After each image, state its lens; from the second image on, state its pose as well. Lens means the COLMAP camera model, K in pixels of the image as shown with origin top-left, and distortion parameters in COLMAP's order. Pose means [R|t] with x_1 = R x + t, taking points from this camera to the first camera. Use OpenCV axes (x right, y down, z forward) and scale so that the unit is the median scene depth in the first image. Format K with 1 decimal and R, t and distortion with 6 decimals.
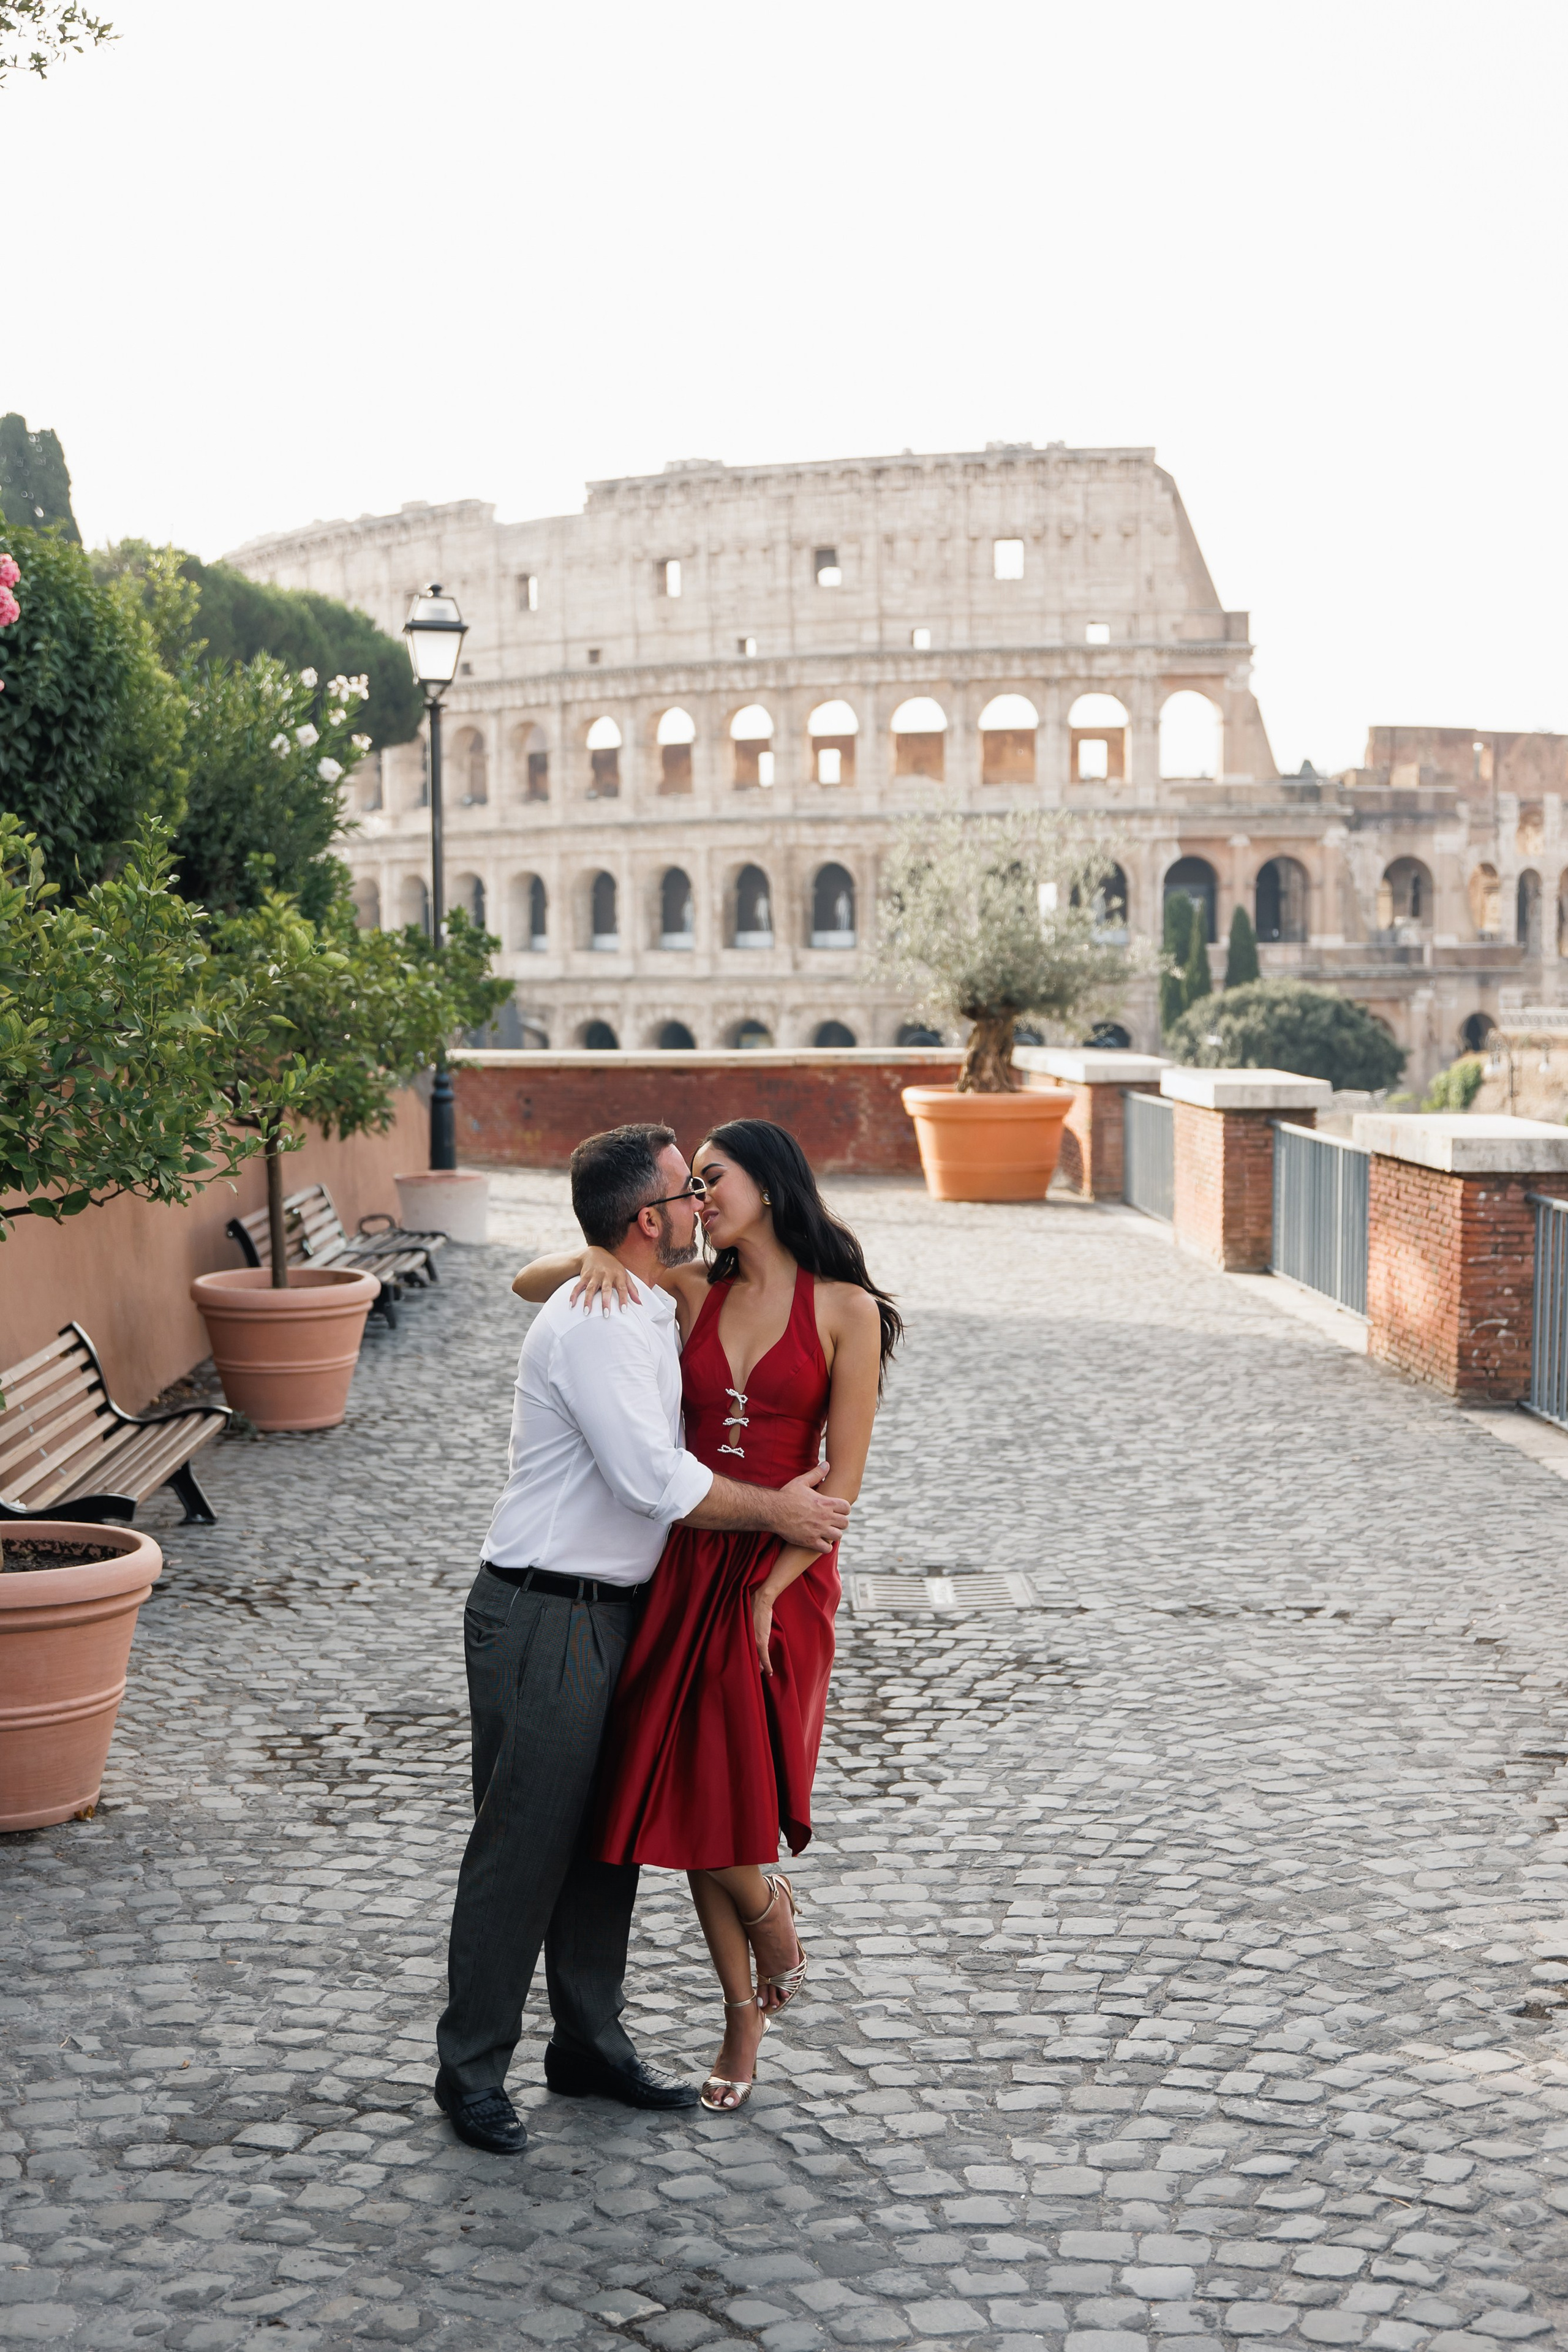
lens RADIAL K [[3123.2, 0, 796.3], [0, 3123.2, 1226.0], [0, 0, 1]] dist [0.000865, 0.000000]
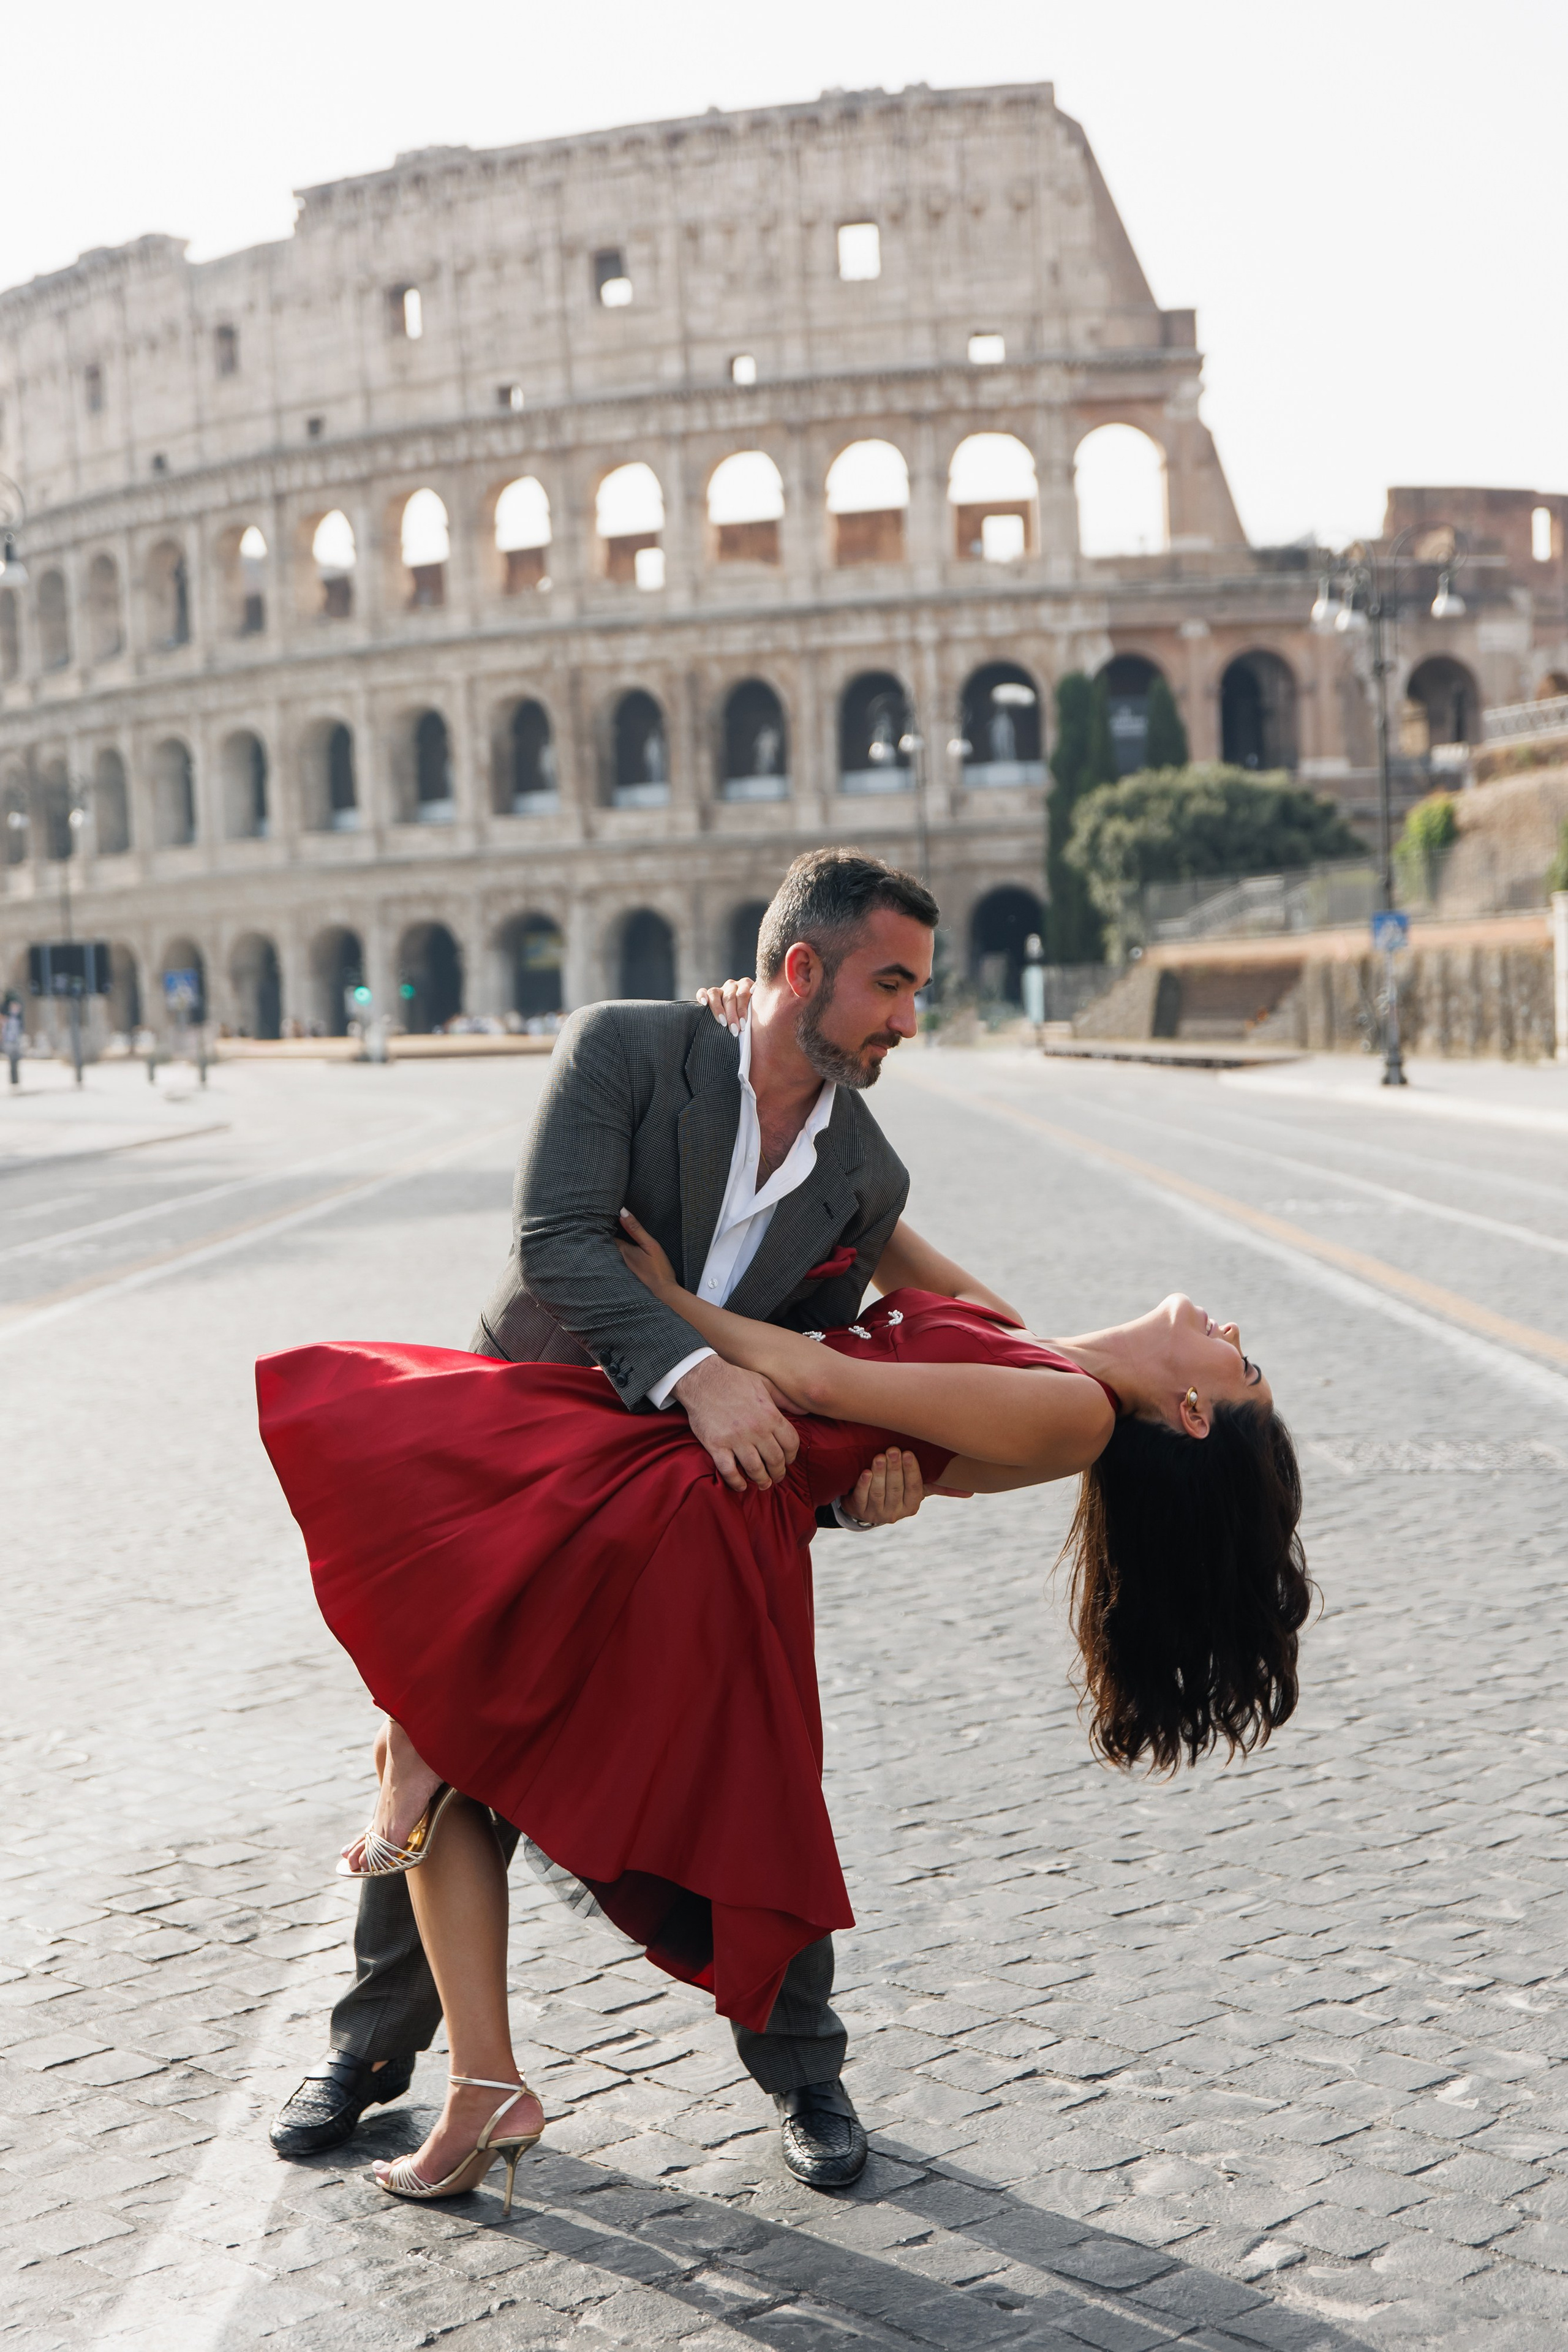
lens RADIAL K [[3336.1, 0, 799.0], [0, 3336.1, 1197.2], [0, 0, 1]] dist [-0.006976, 0.000000]
pose [[0.998798, -0.031375, -0.037658, 0.076444], [0.030424, 0.999209, -0.025589, 0.022191], [0.038431, 0.024413, 0.998963, 0.241715]]
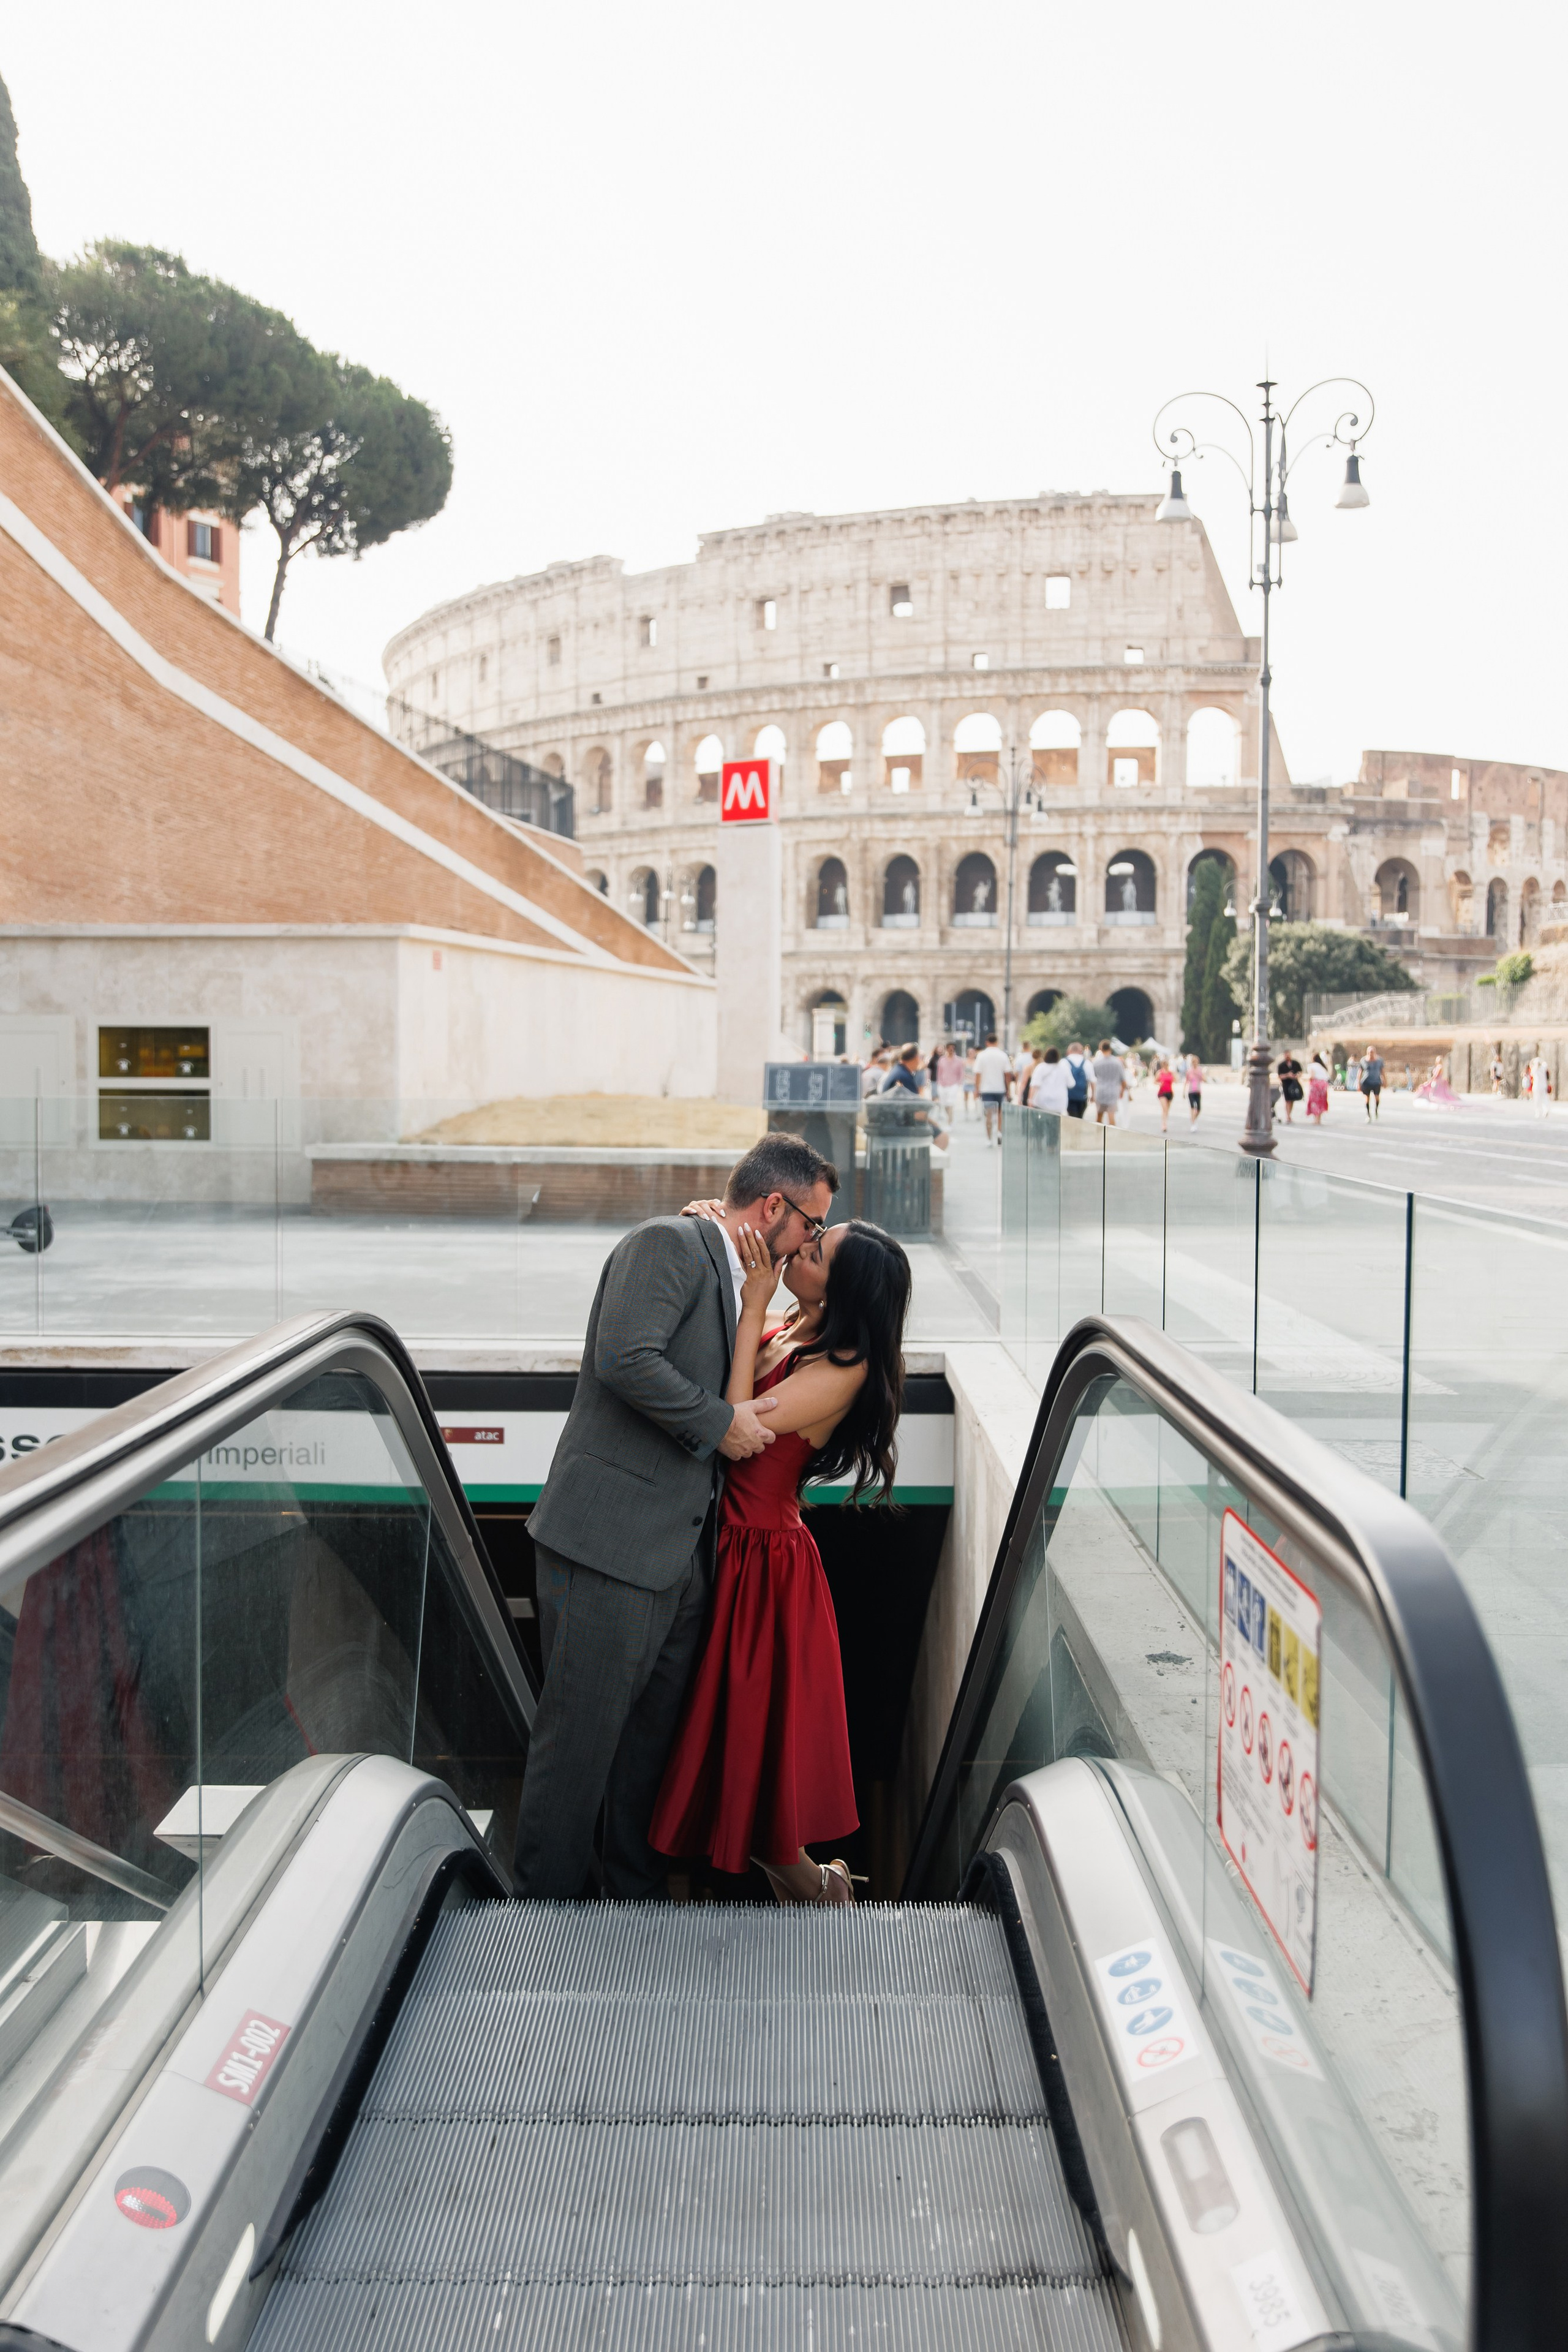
lens RADIAL K [[2233.8, 0, 785.9], [0, 2233.8, 1172.8], [0, 0, 1]] dist [0.002273, 0.000000]
pose [[0.998964, 0.017510, -0.042011, 0.005833], [-0.018790, 0.999365, -0.030274, 0.029334], [0.041454, 0.031032, 0.998658, 0.172765]]
